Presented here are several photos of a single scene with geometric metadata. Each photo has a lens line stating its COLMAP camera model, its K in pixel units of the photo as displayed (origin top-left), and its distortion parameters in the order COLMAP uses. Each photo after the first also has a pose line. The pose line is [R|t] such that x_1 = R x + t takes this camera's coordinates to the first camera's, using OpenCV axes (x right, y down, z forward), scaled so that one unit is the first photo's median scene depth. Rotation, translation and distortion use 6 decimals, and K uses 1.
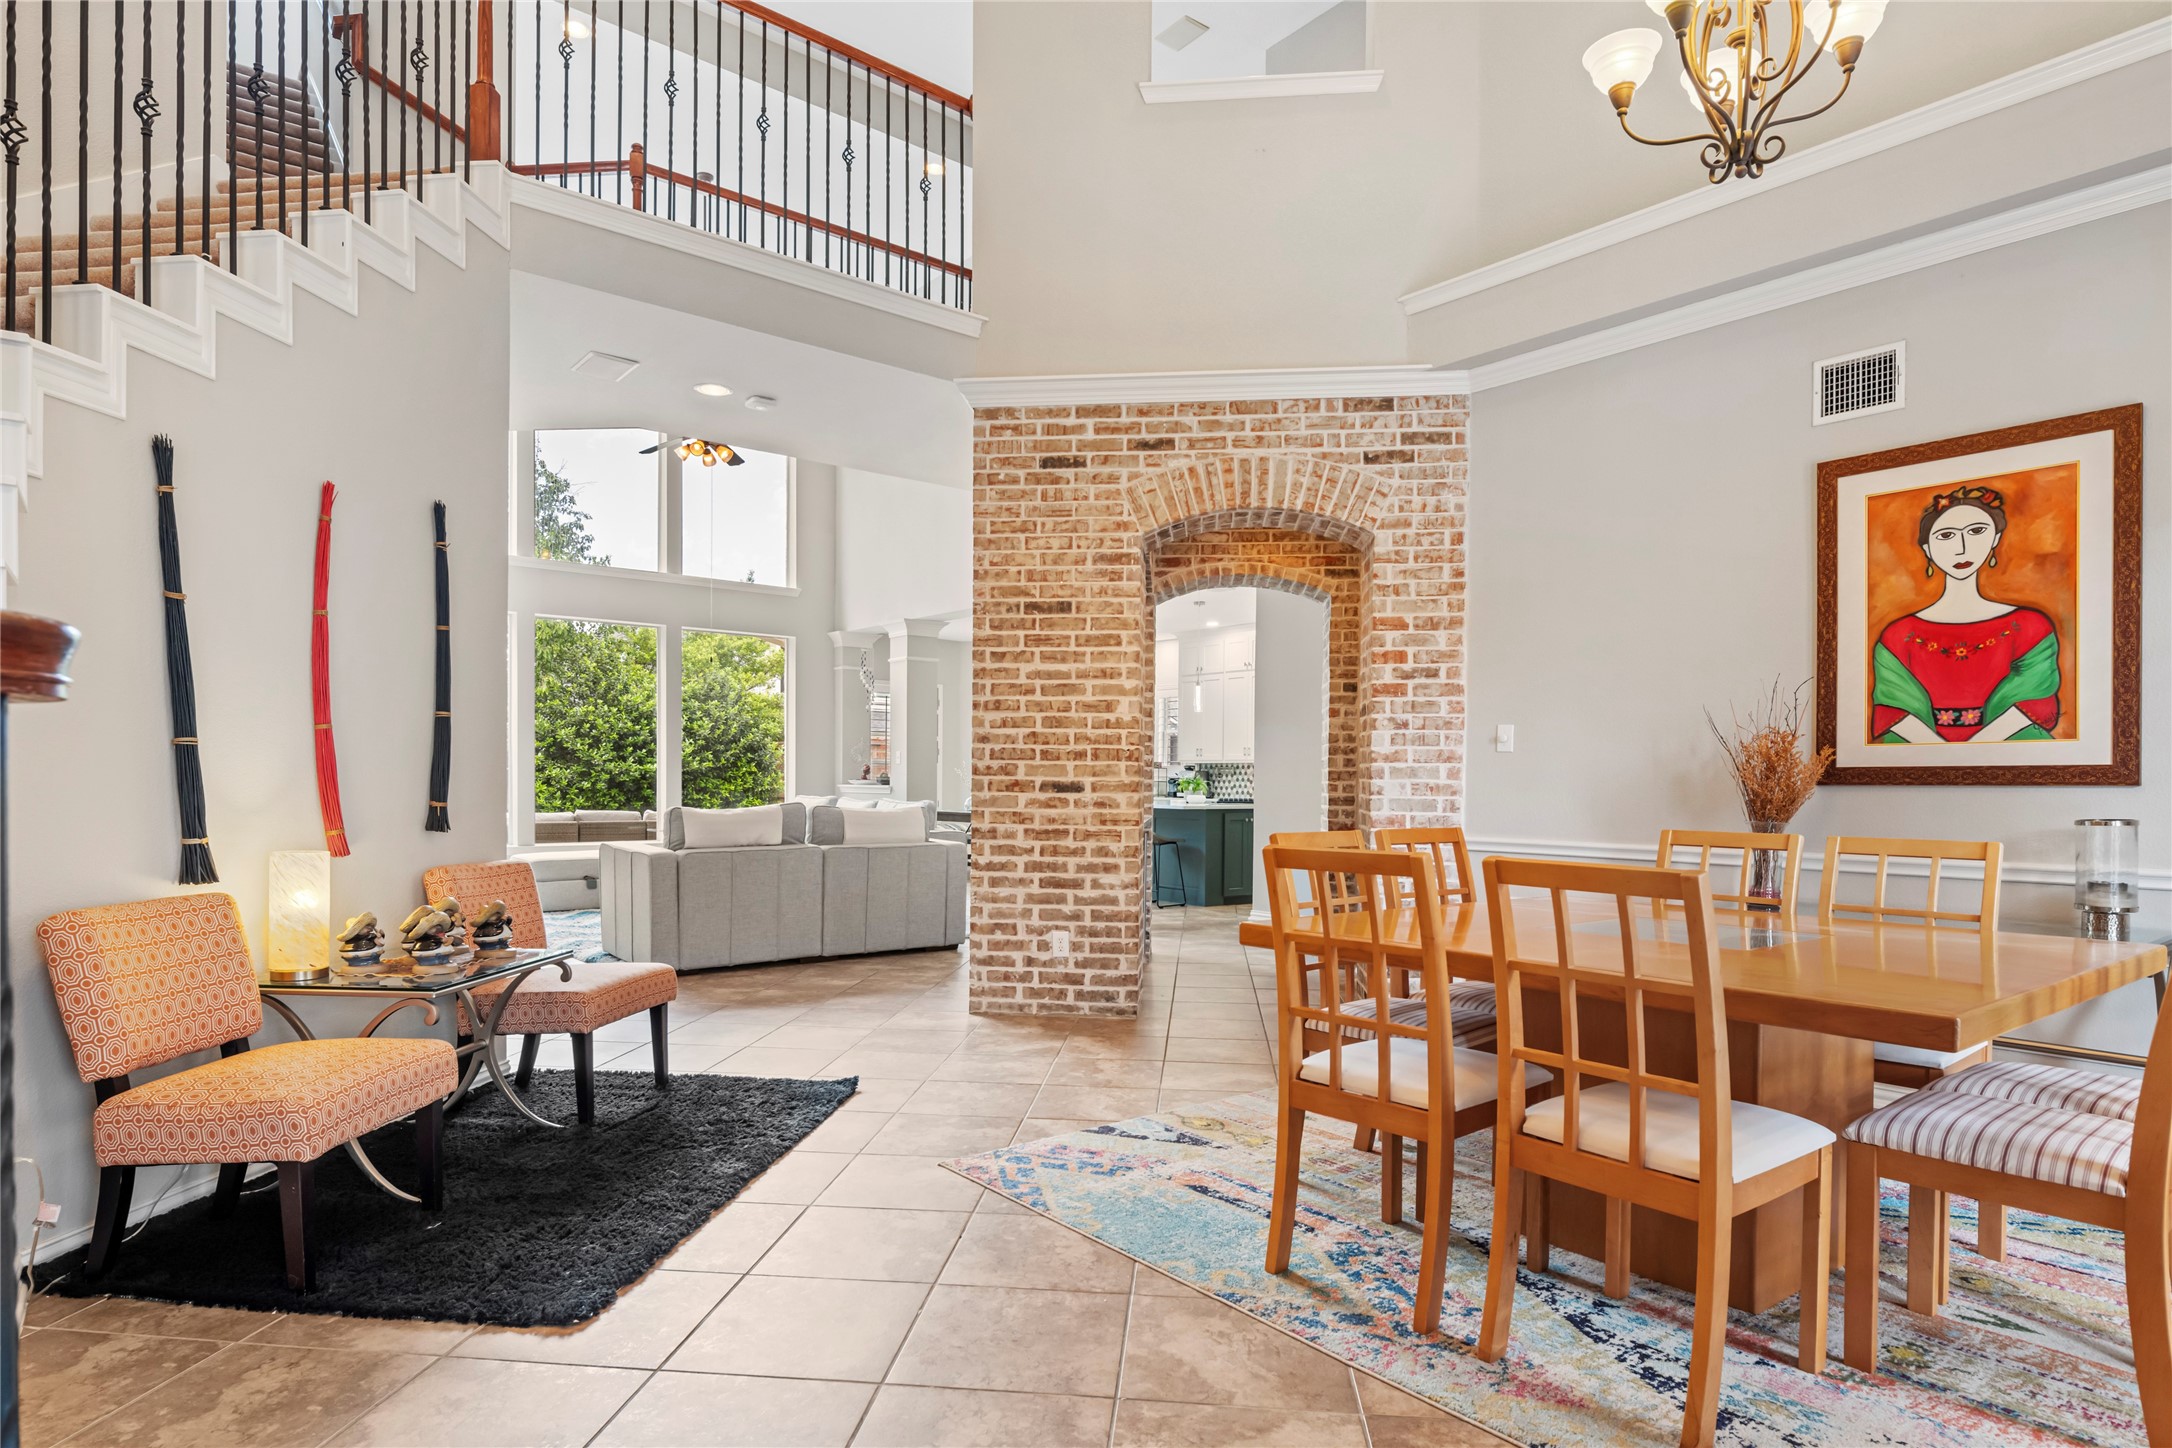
lens RADIAL K [[1181.8, 0, 1091.3], [0, 1181.8, 801.9], [0, 0, 1]] dist [0.002408, -0.007340]
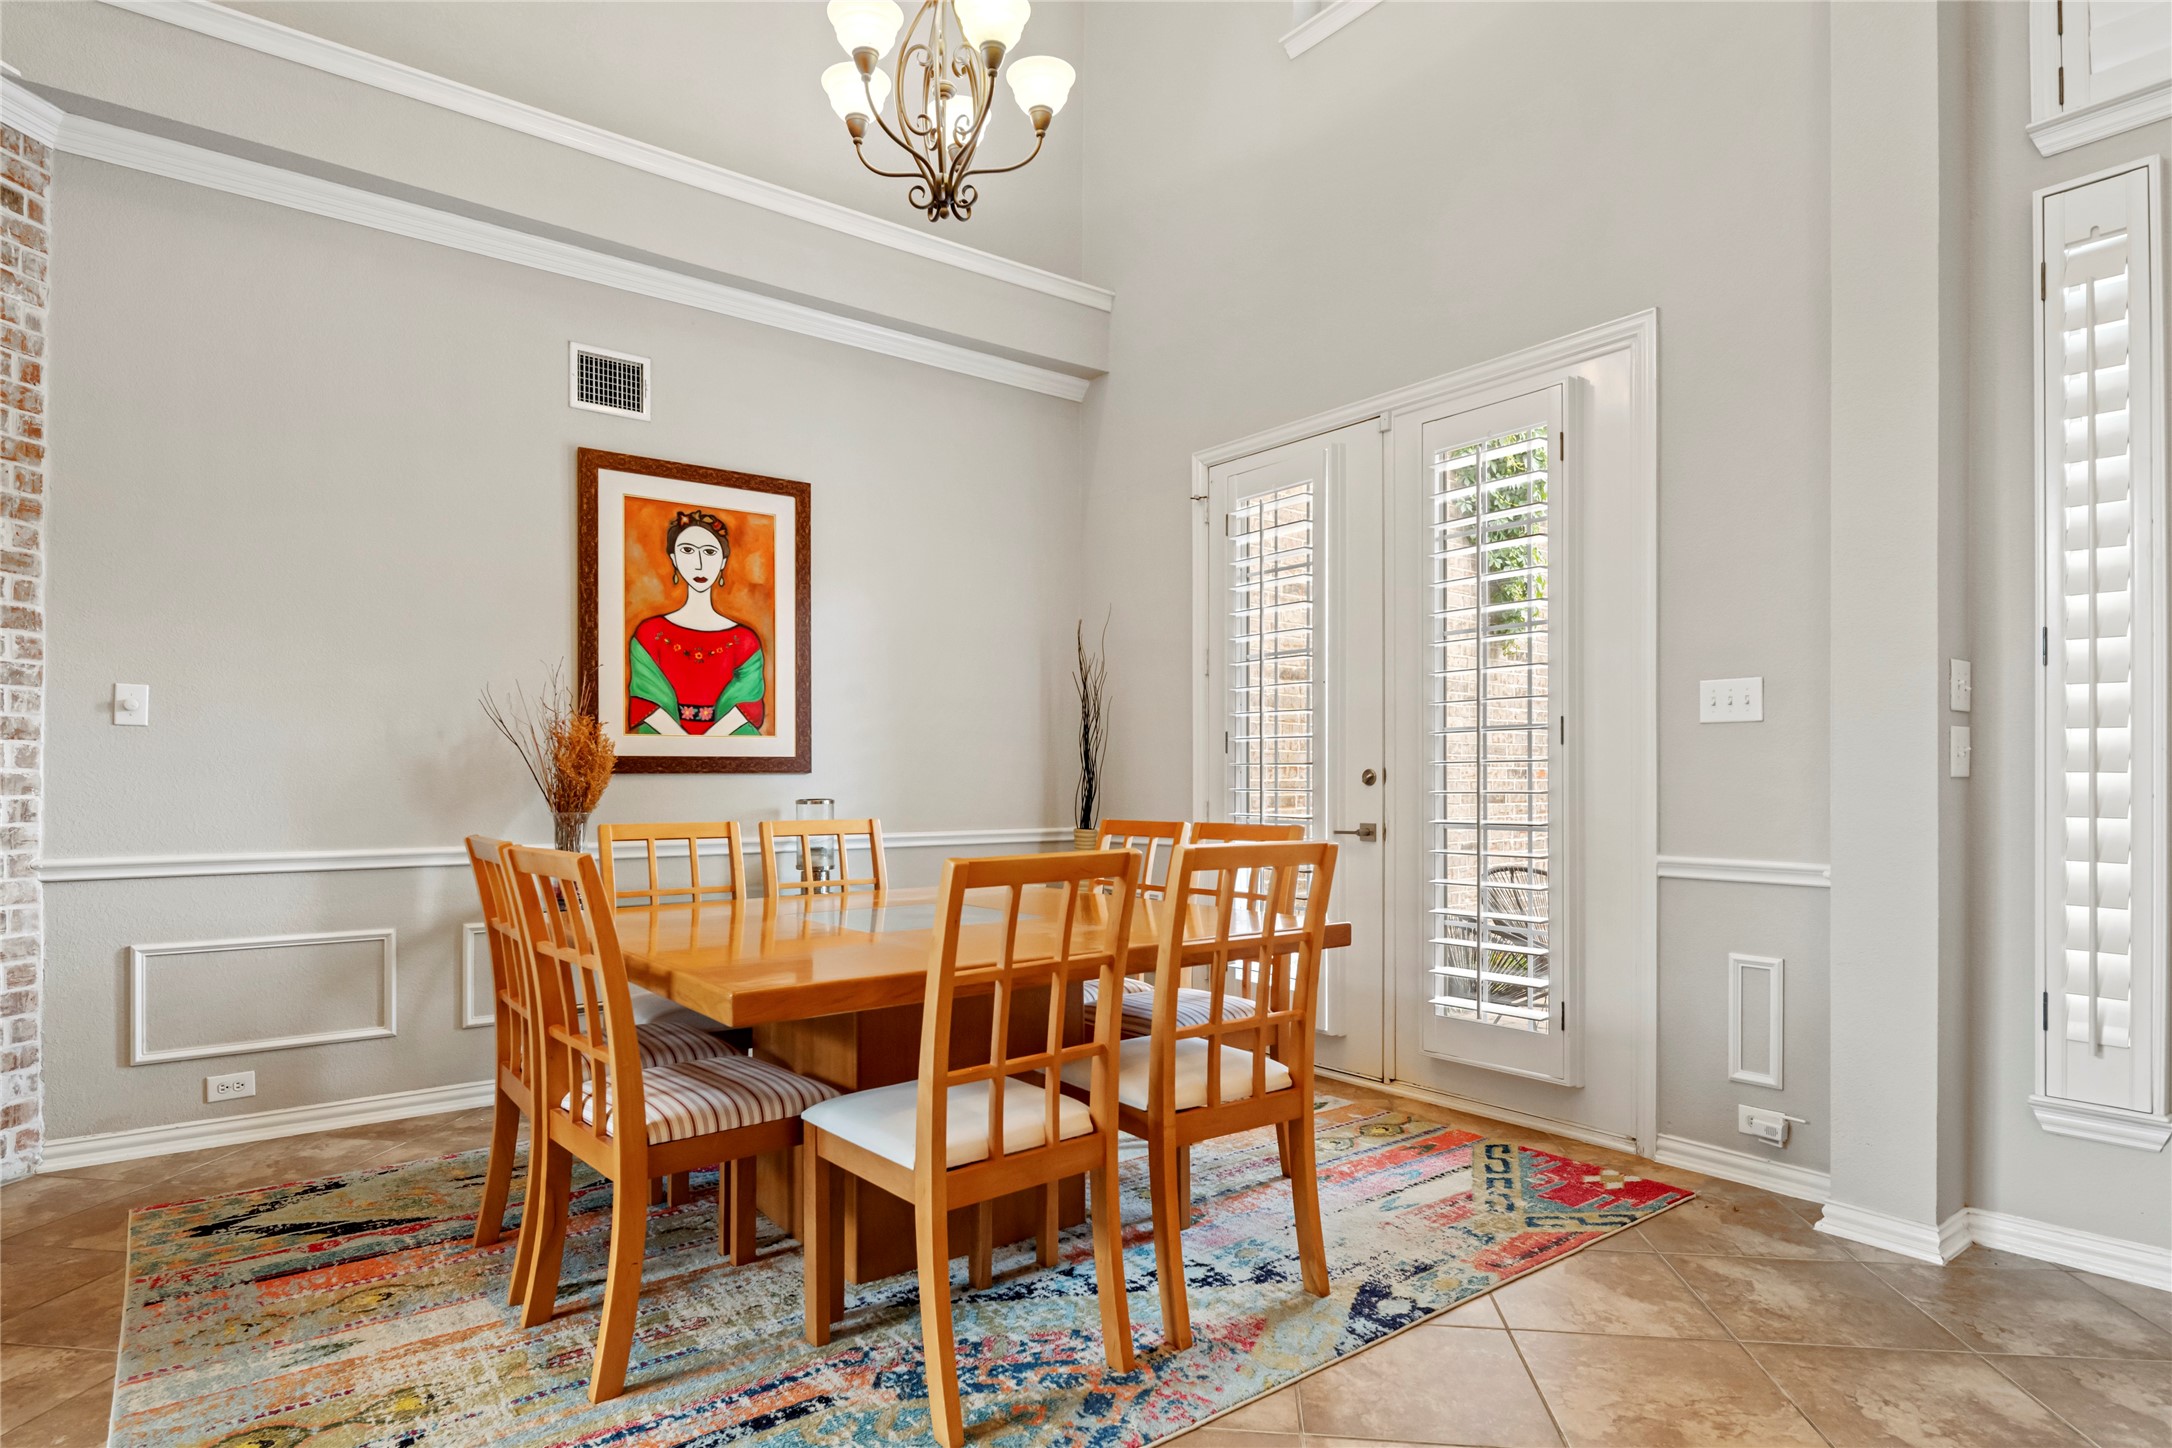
lens RADIAL K [[1181.8, 0, 1076.3], [0, 1181.8, 770.1], [0, 0, 1]] dist [0.002408, -0.007340]
pose [[0.026822, -0.000313, 0.999640, -0.282927], [0.017588, 0.999845, -0.000159, -0.007887], [-0.999485, 0.017586, 0.026823, 0.445867]]
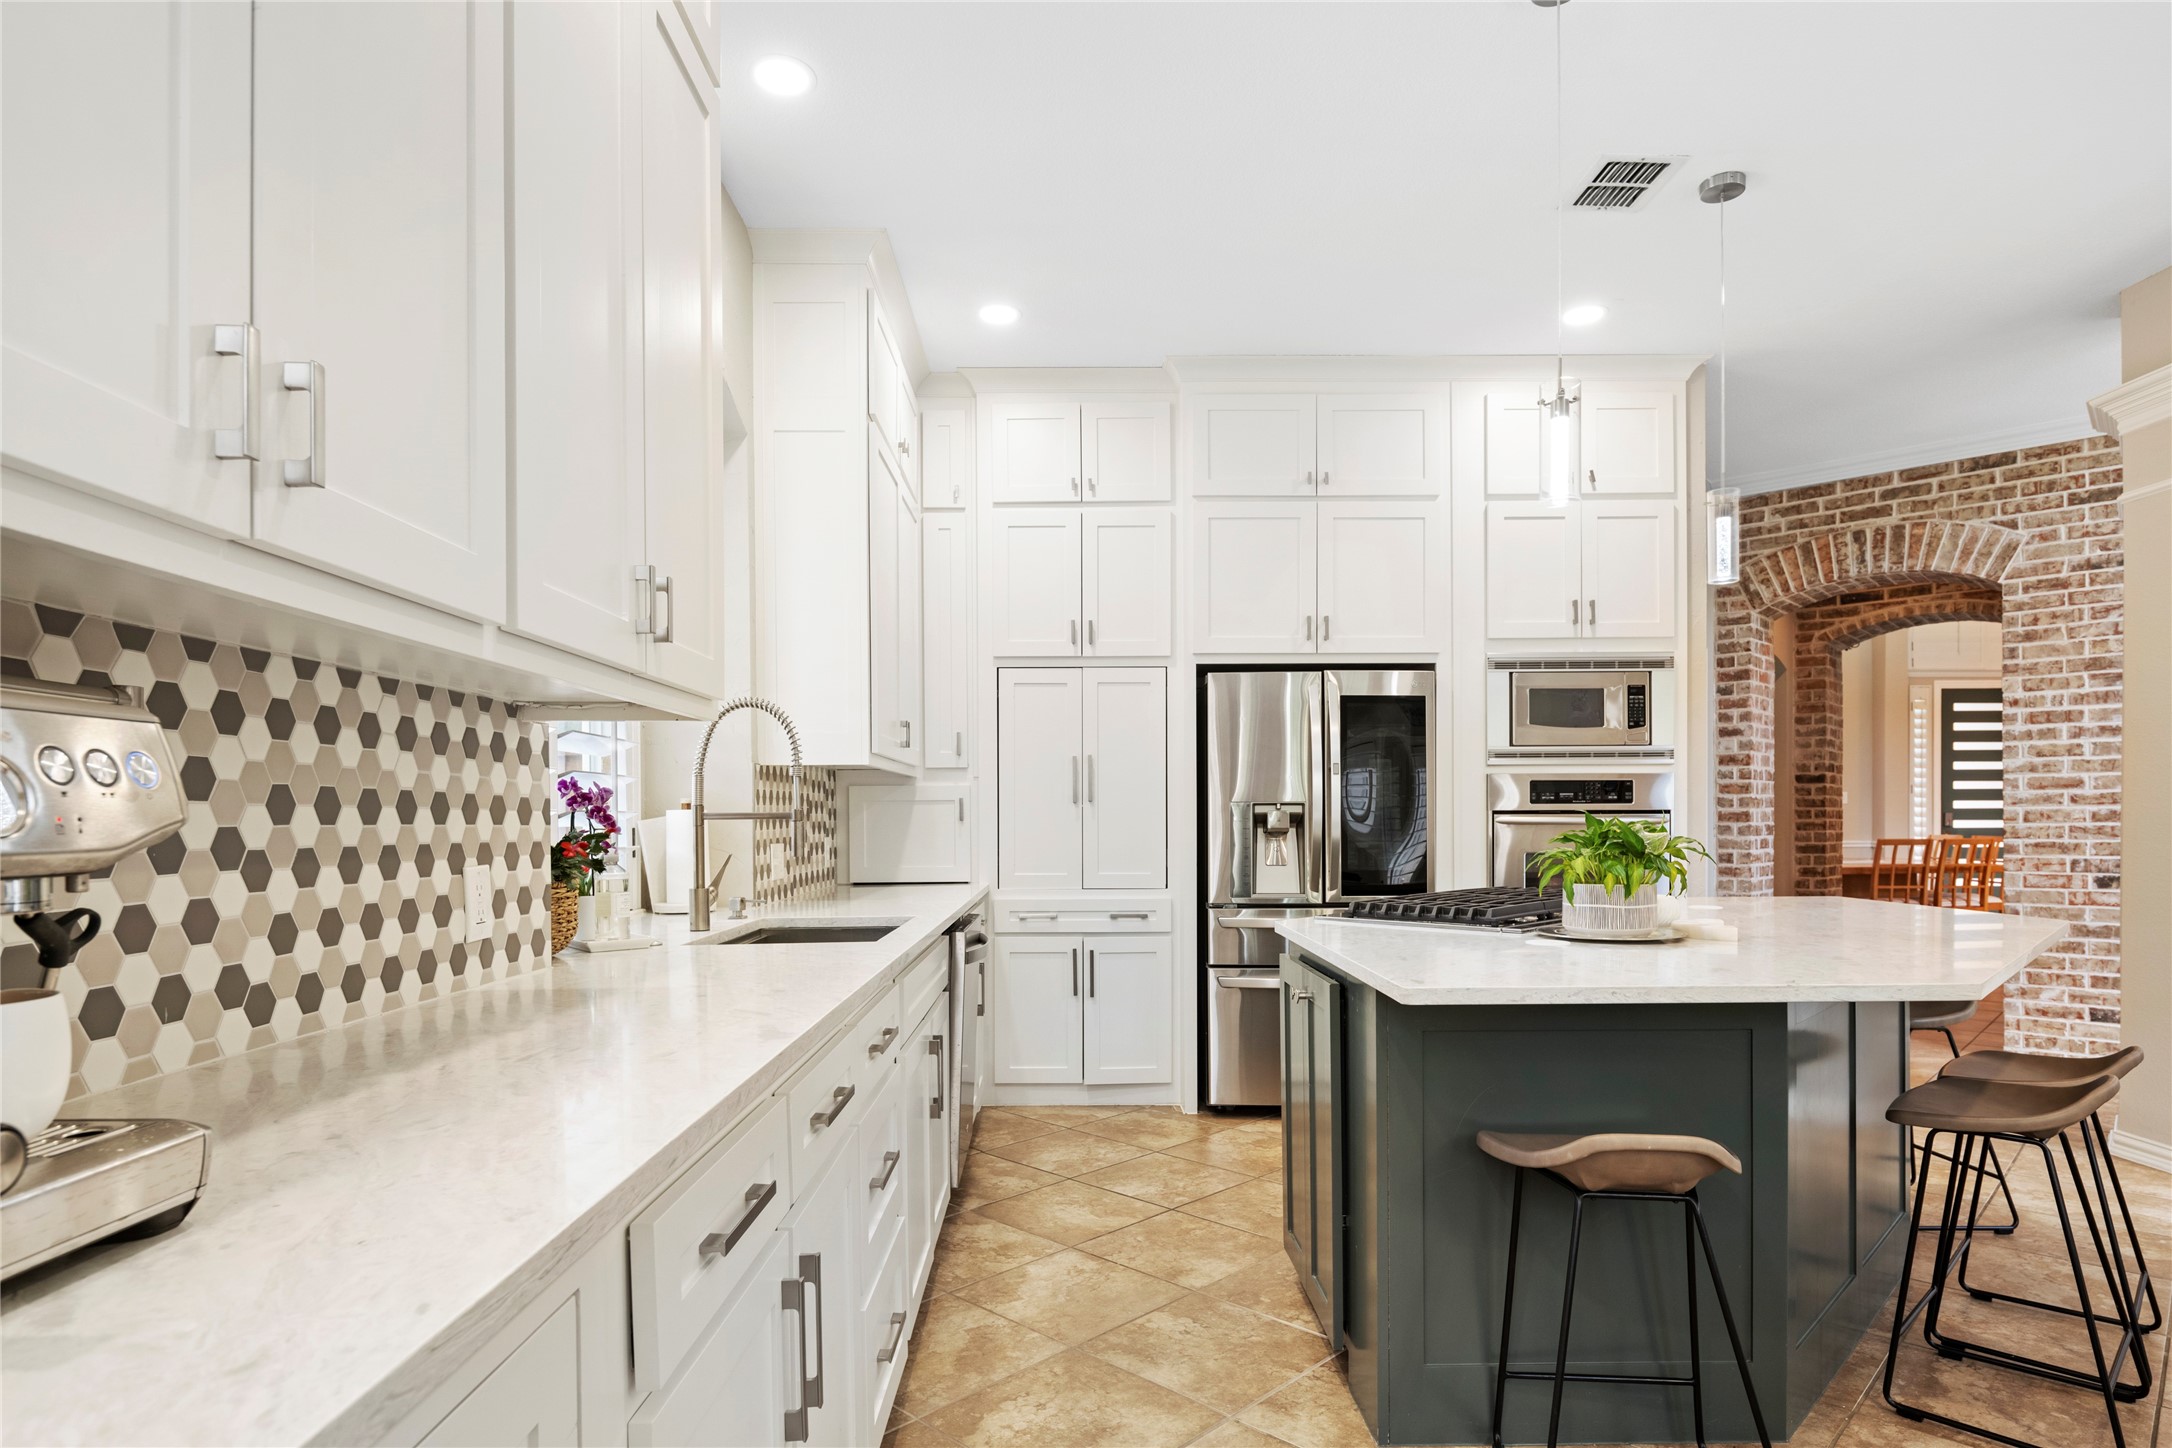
lens RADIAL K [[1181.8, 0, 1082.7], [0, 1181.8, 808.7], [0, 0, 1]] dist [0.002408, -0.007340]
pose [[-0.783935, -0.008114, 0.620790, 0.069796], [0.004293, 0.999820, 0.018489, -0.063723], [-0.620828, 0.017159, -0.783759, 2.752875]]
